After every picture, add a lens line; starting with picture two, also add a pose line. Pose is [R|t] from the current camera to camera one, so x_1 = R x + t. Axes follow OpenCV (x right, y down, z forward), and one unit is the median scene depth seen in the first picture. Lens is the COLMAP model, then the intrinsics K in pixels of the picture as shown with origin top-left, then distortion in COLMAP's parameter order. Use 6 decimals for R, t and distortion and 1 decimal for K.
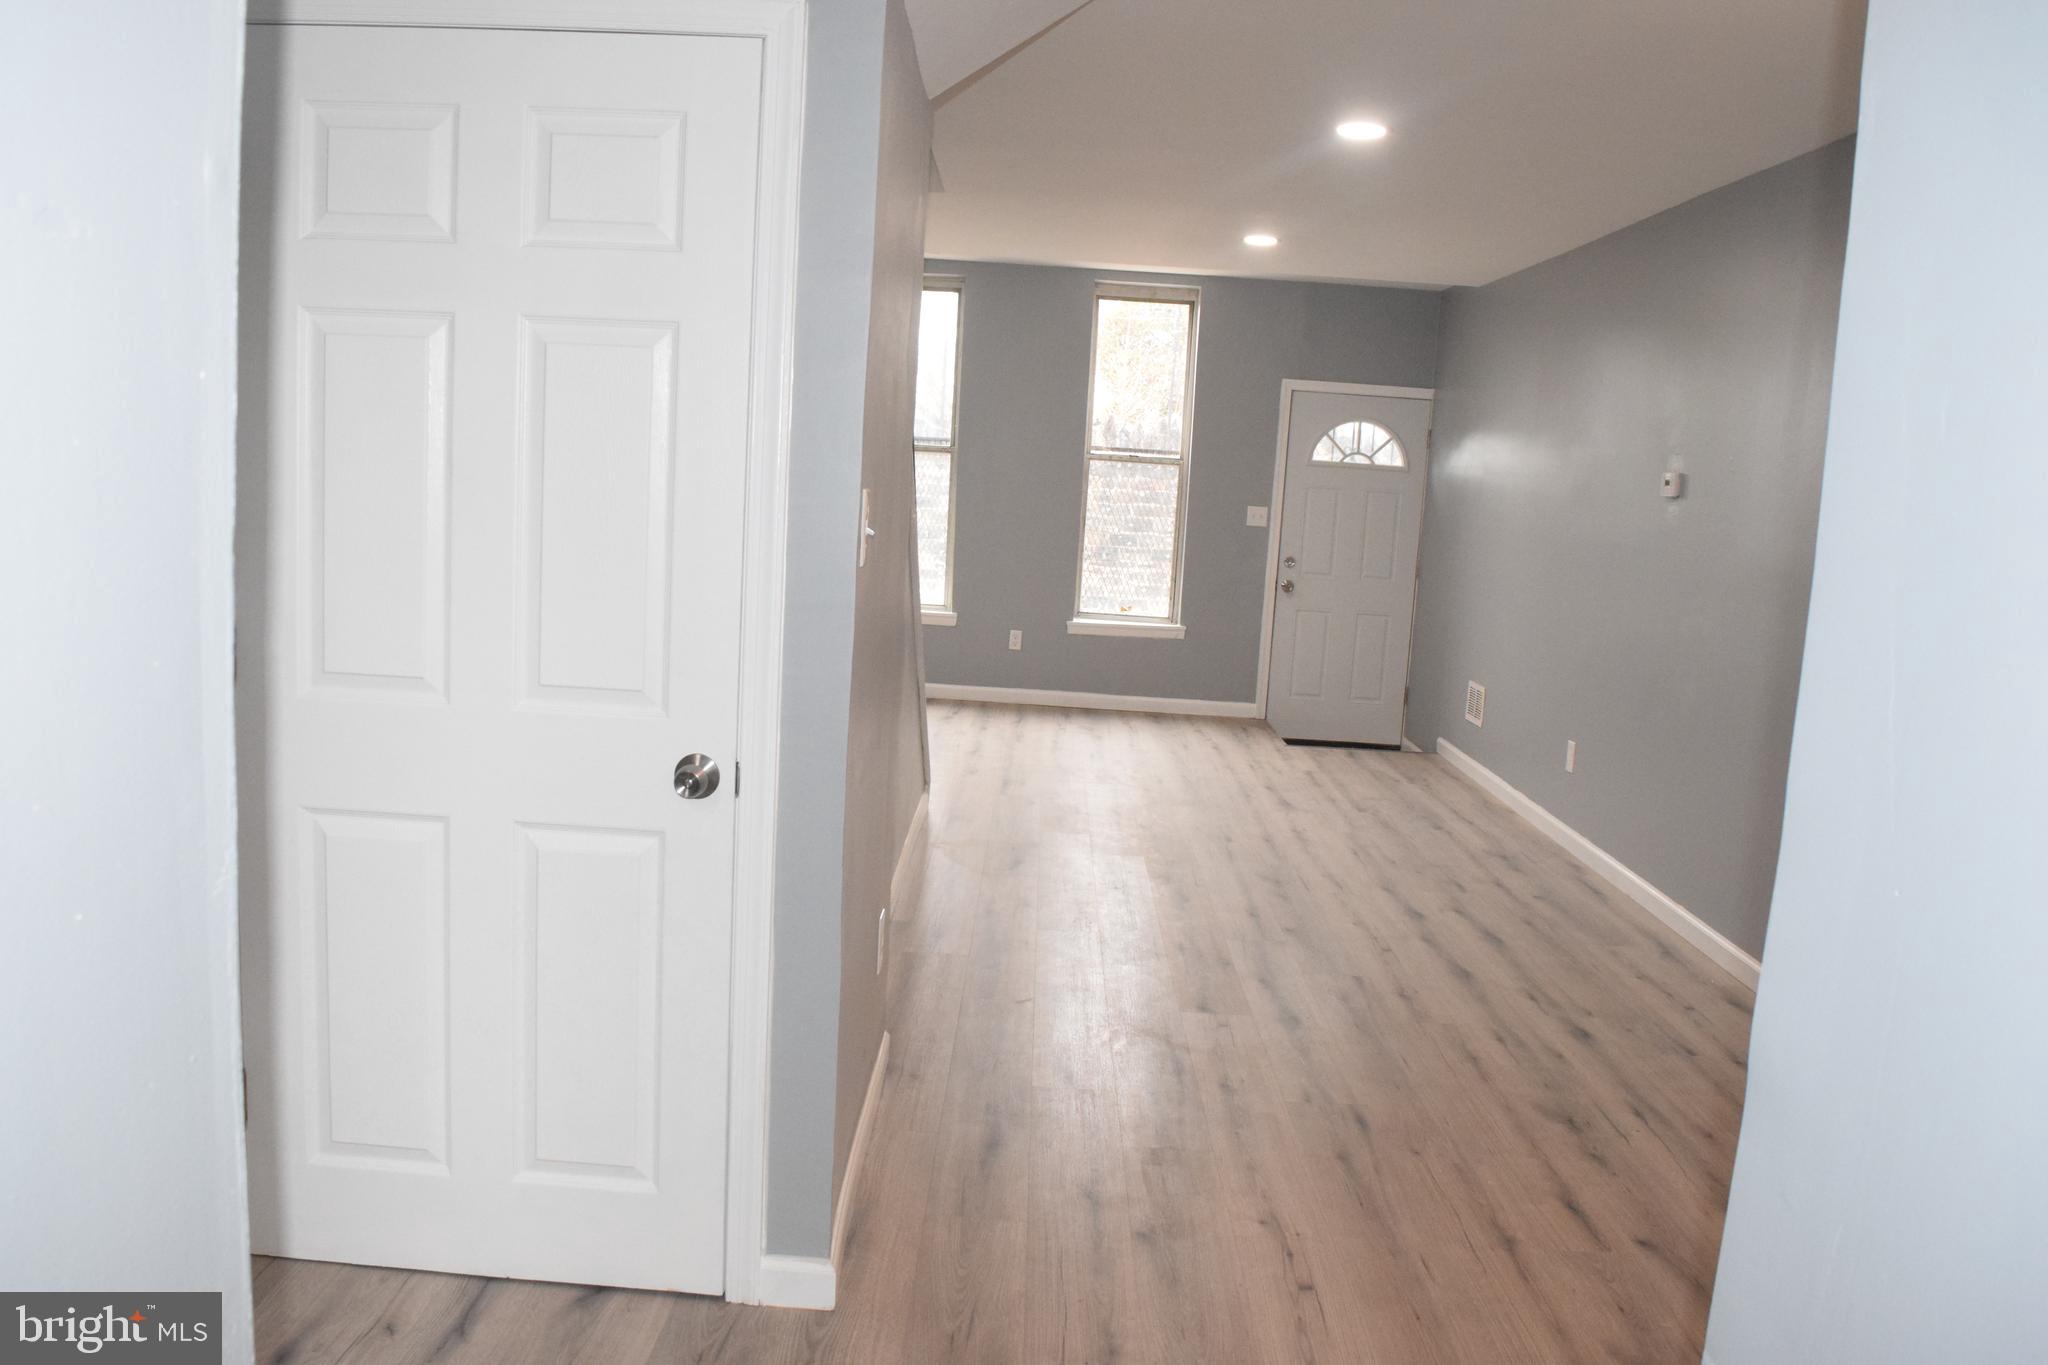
lens RADIAL K [[1602.9, 0, 1022.1], [0, 1602.9, 670.8], [0, 0, 1]] dist [-0.096005, 0.021453]
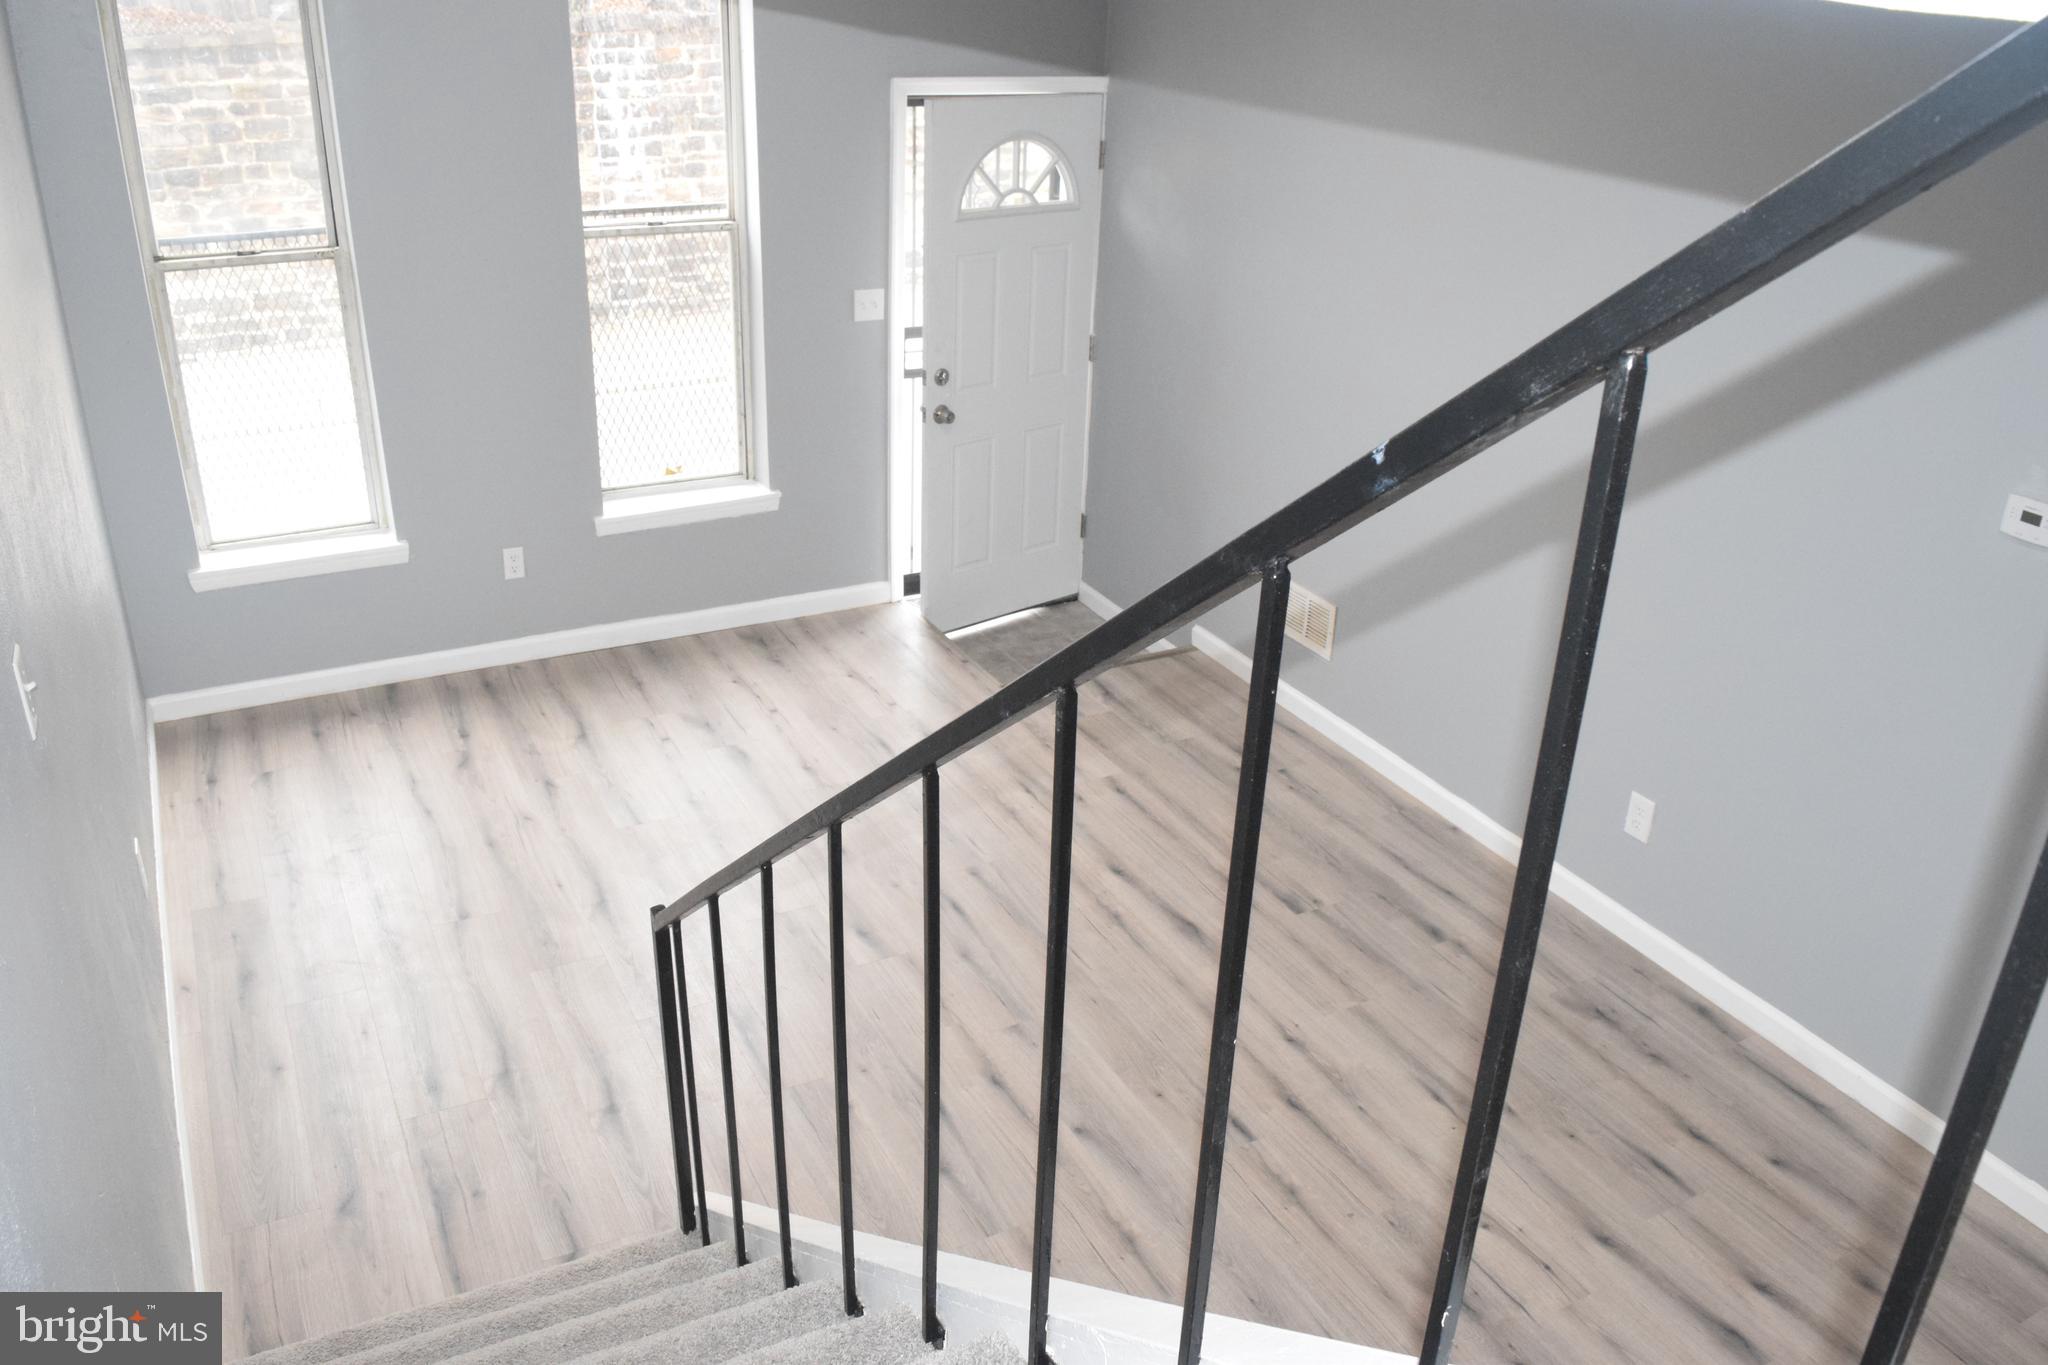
lens RADIAL K [[1602.9, 0, 1022.0], [0, 1602.9, 685.3], [0, 0, 1]] dist [-0.096005, 0.021453]
pose [[0.876876, -0.231927, 0.421068, -0.167865], [0.079339, 0.933728, 0.349080, -0.289222], [-0.474124, -0.272693, 0.837165, 0.686383]]
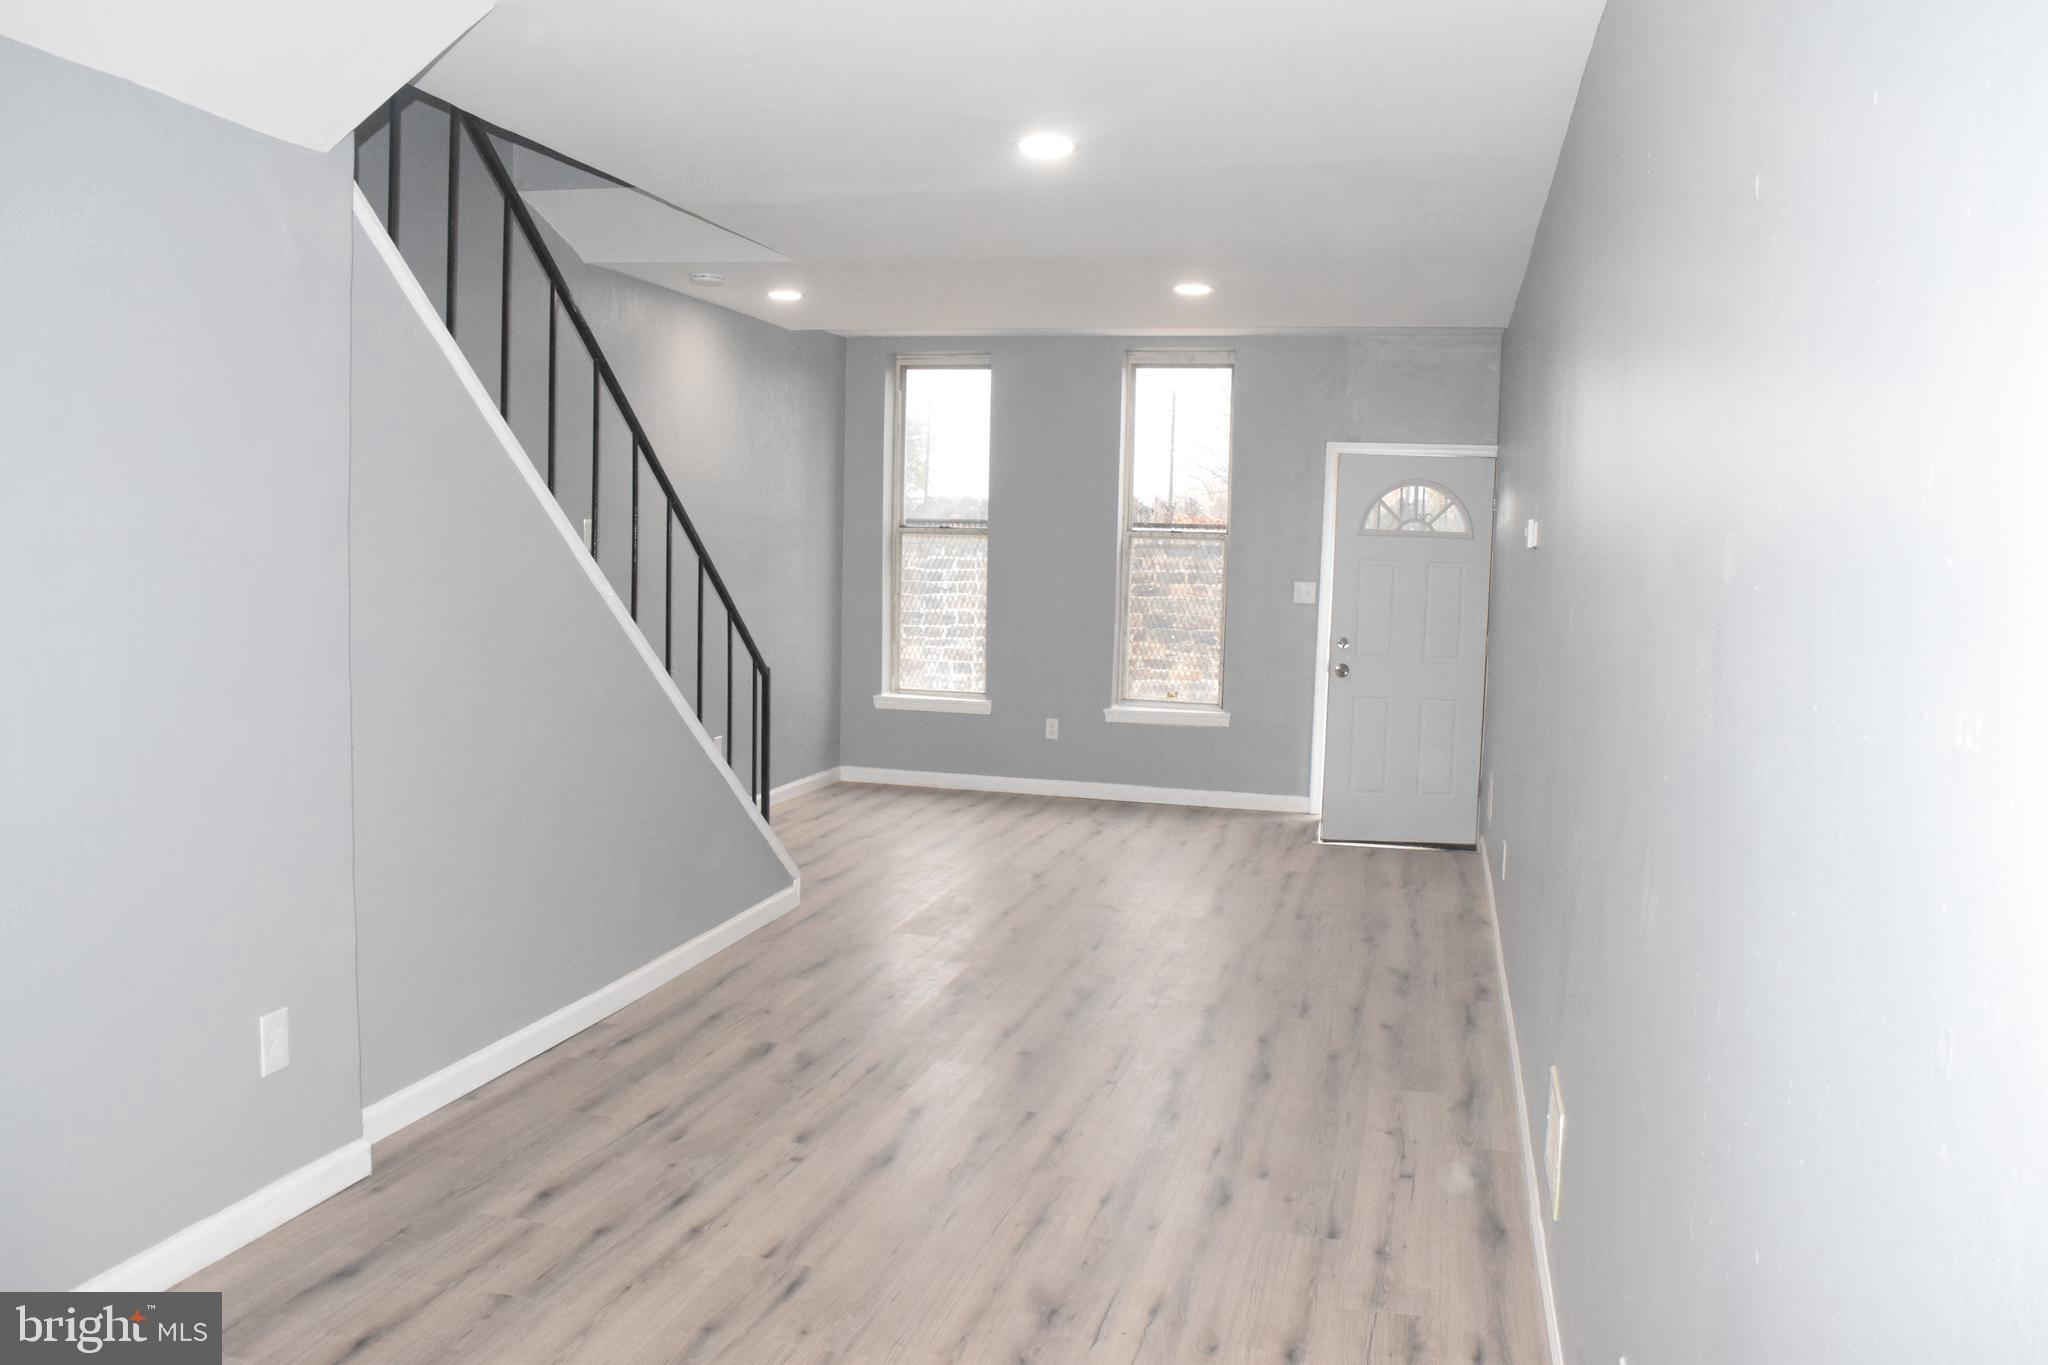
lens RADIAL K [[1602.9, 0, 1029.0], [0, 1602.9, 682.0], [0, 0, 1]] dist [-0.096005, 0.021453]
pose [[0.972580, -0.012880, -0.232210, 0.347973], [0.000764, 0.998637, -0.052192, 0.004021], [0.232565, 0.050584, 0.971264, 0.128005]]
